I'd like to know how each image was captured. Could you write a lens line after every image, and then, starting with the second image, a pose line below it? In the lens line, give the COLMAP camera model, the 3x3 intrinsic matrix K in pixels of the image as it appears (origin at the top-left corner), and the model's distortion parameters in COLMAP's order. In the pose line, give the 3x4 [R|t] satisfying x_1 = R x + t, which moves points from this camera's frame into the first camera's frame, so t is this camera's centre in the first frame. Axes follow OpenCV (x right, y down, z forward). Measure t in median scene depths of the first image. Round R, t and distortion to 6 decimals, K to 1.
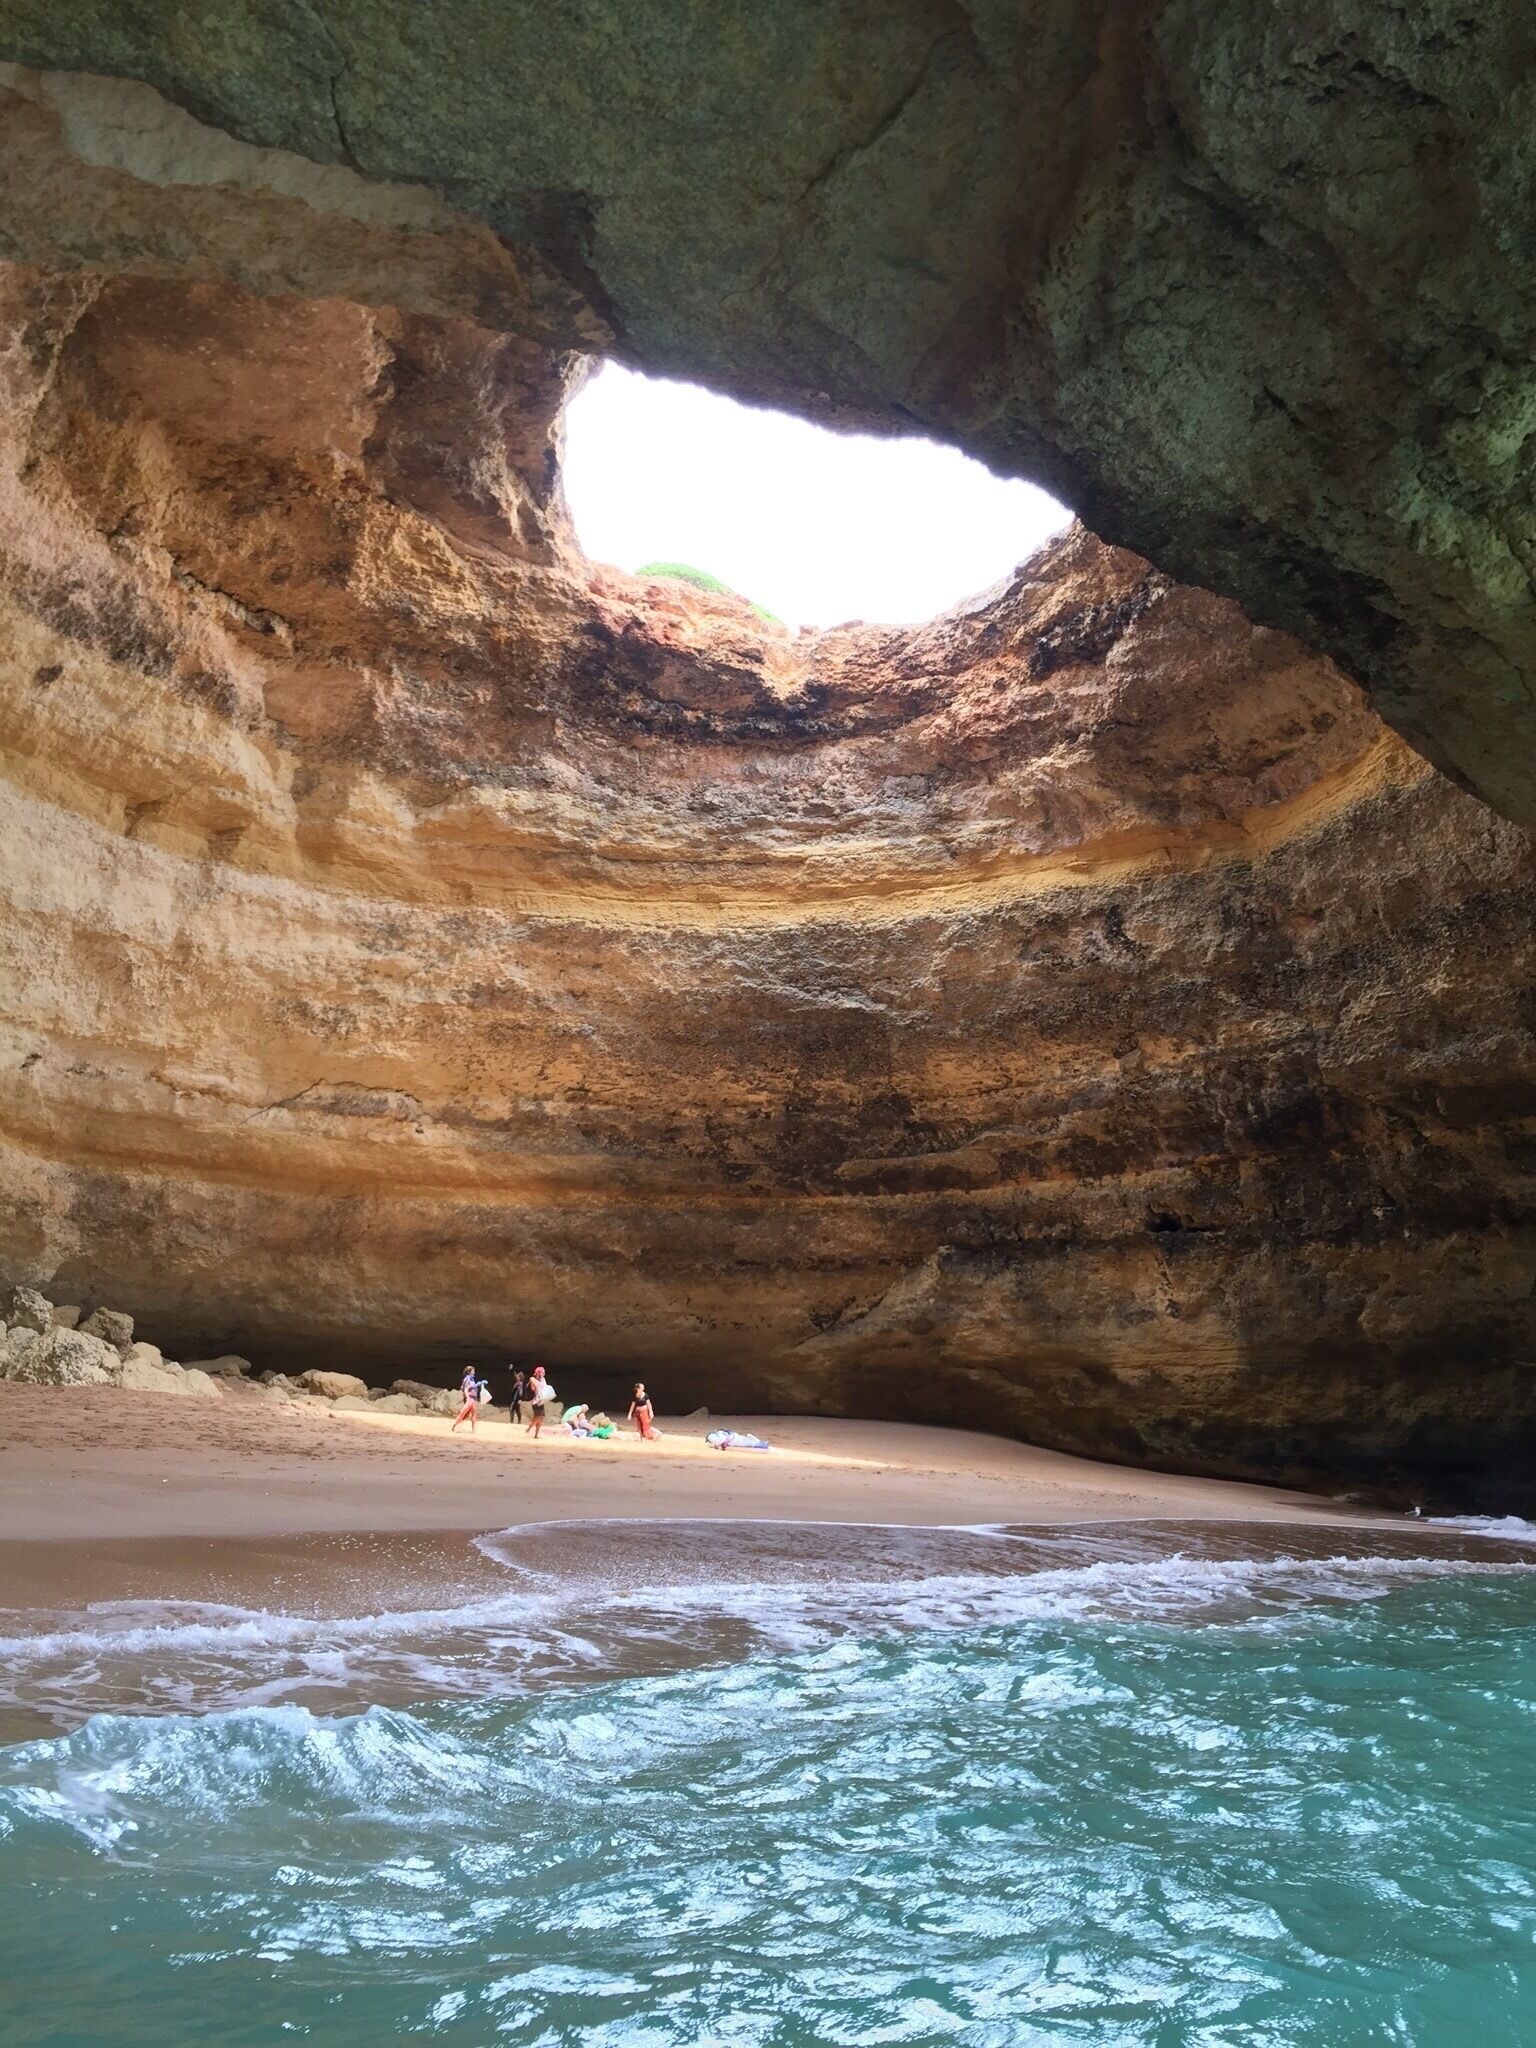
lens RADIAL K [[1834.6, 0, 768.0], [0, 1834.6, 1024.0], [0, 0, 1]] dist [0.153569, -0.006831]
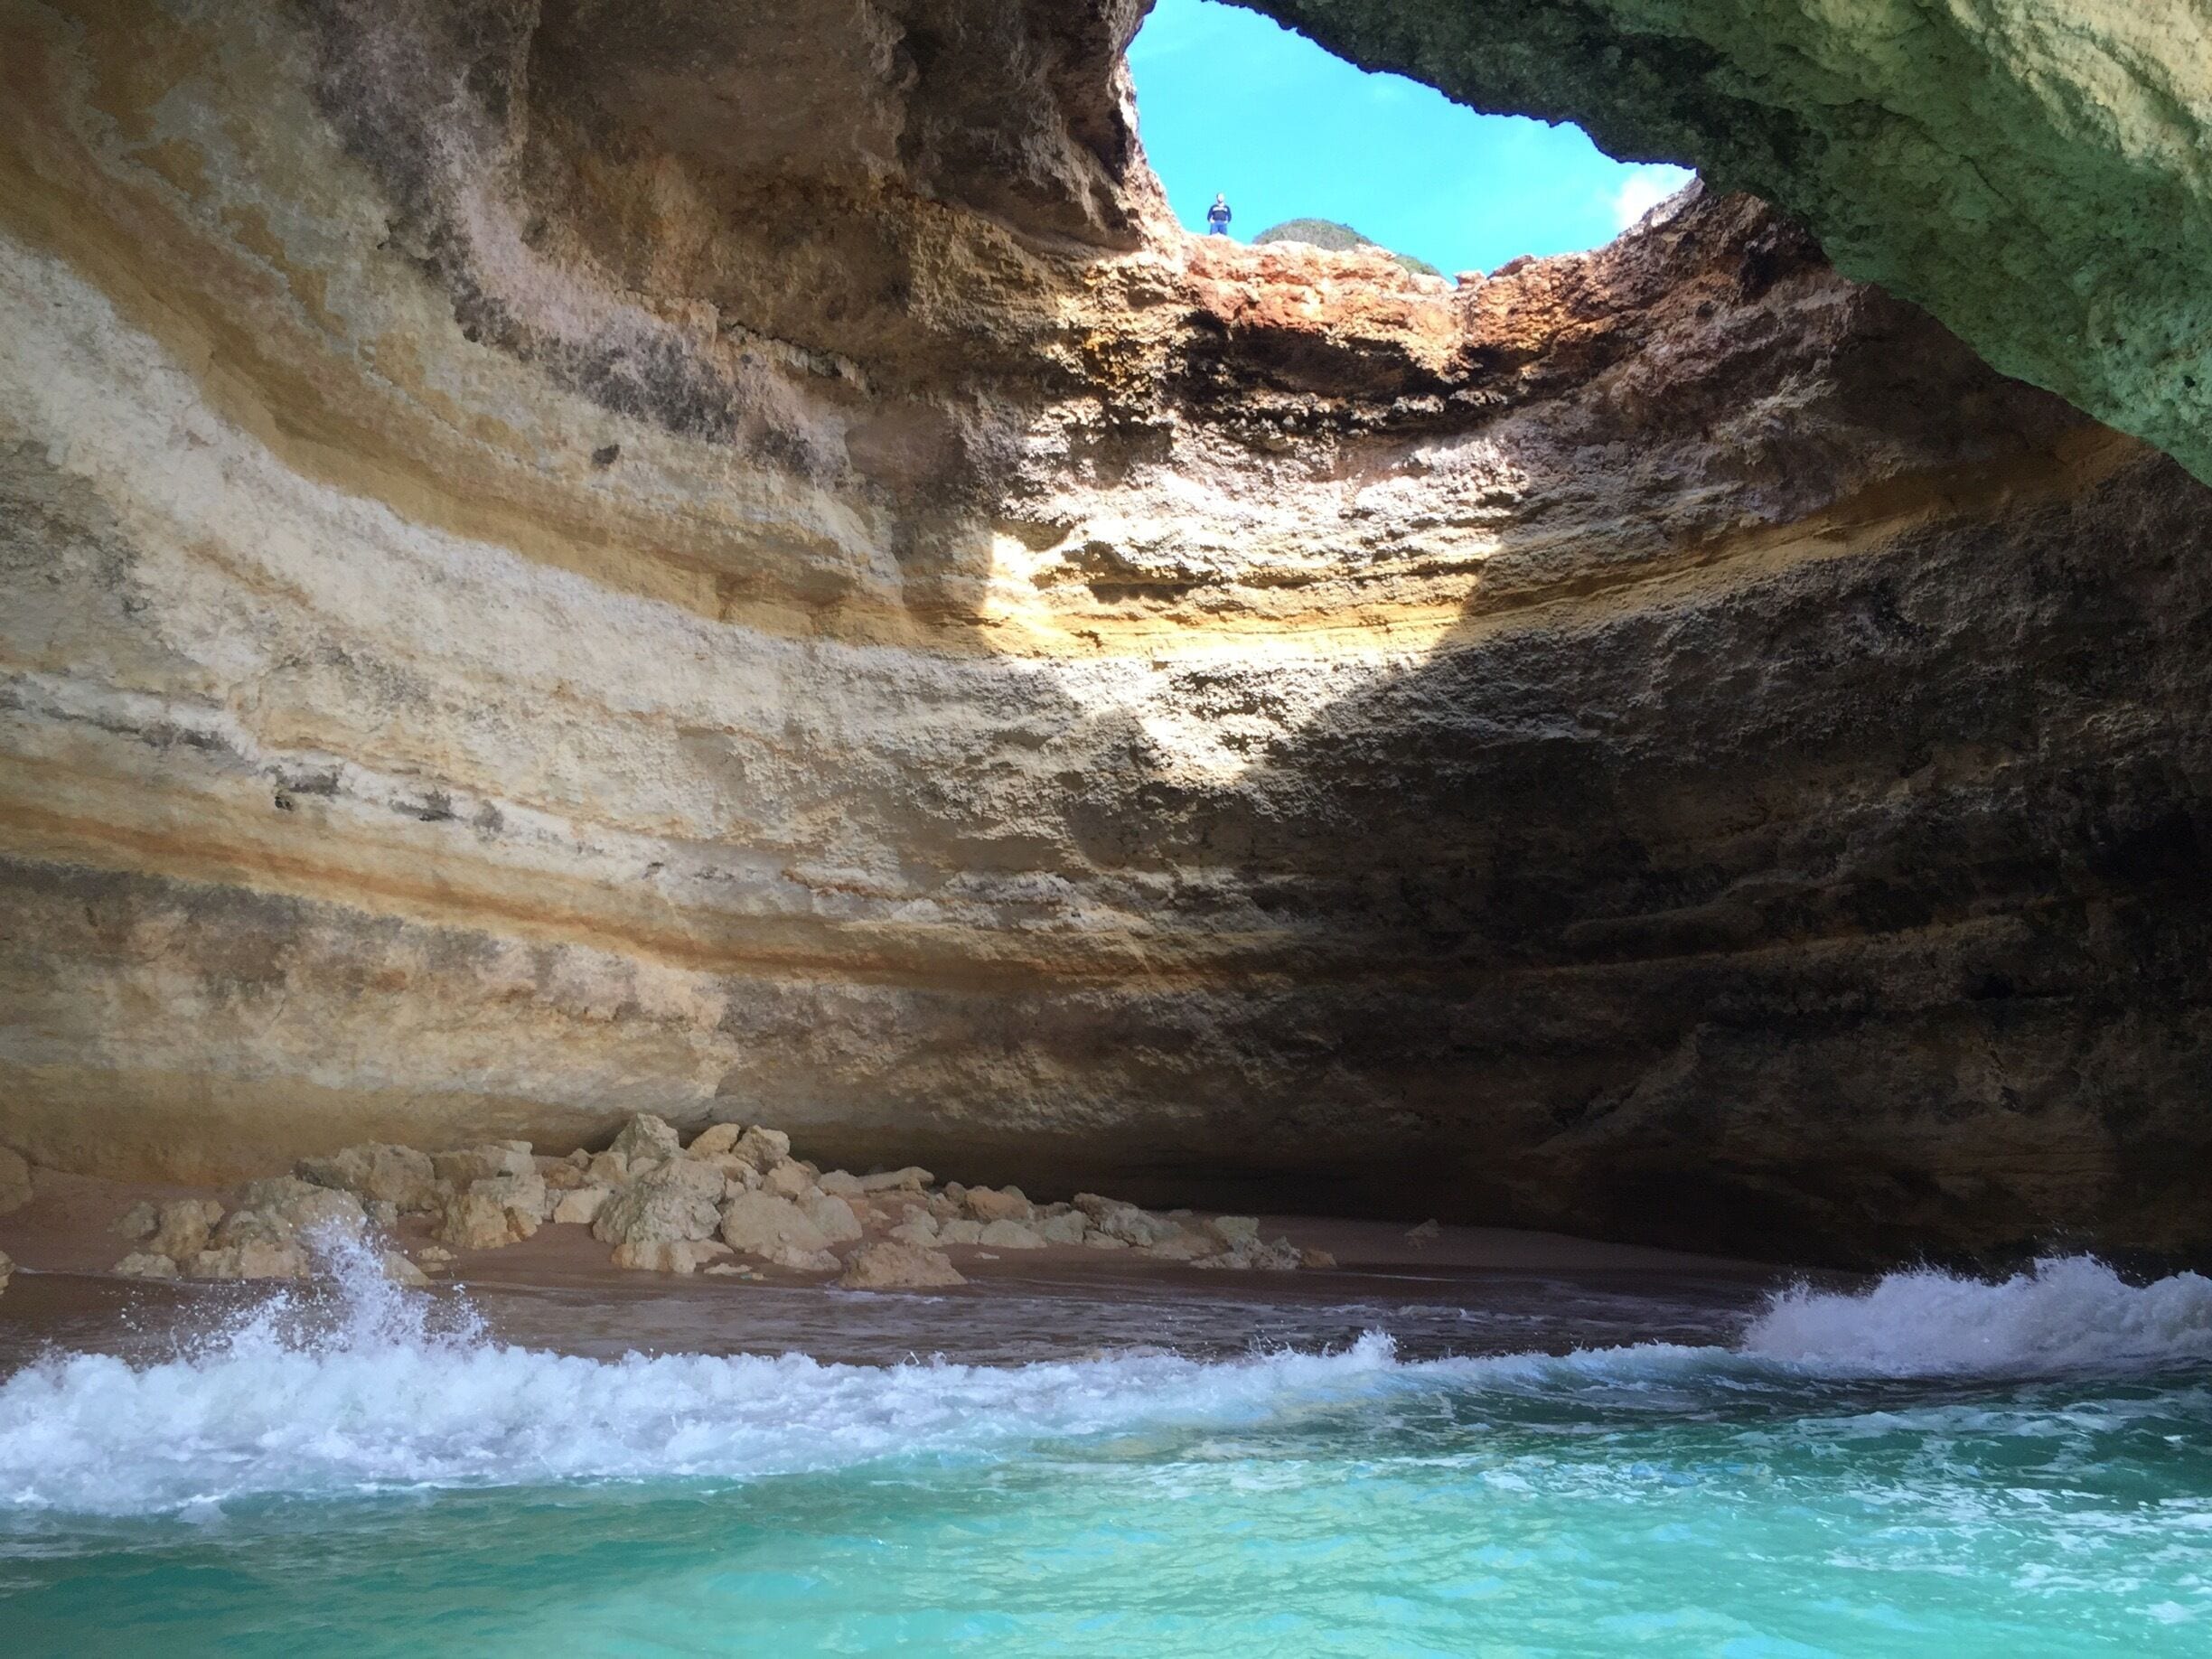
lens RADIAL K [[1981.5, 0, 1103.9], [0, 1981.5, 824.4], [0, 0, 1]] dist [0.153569, -0.006831]
pose [[0.962447, -0.071500, -0.261886, 0.086338], [0.081306, 0.996329, 0.026786, -0.011239], [0.259009, -0.047073, 0.964727, 0.096876]]
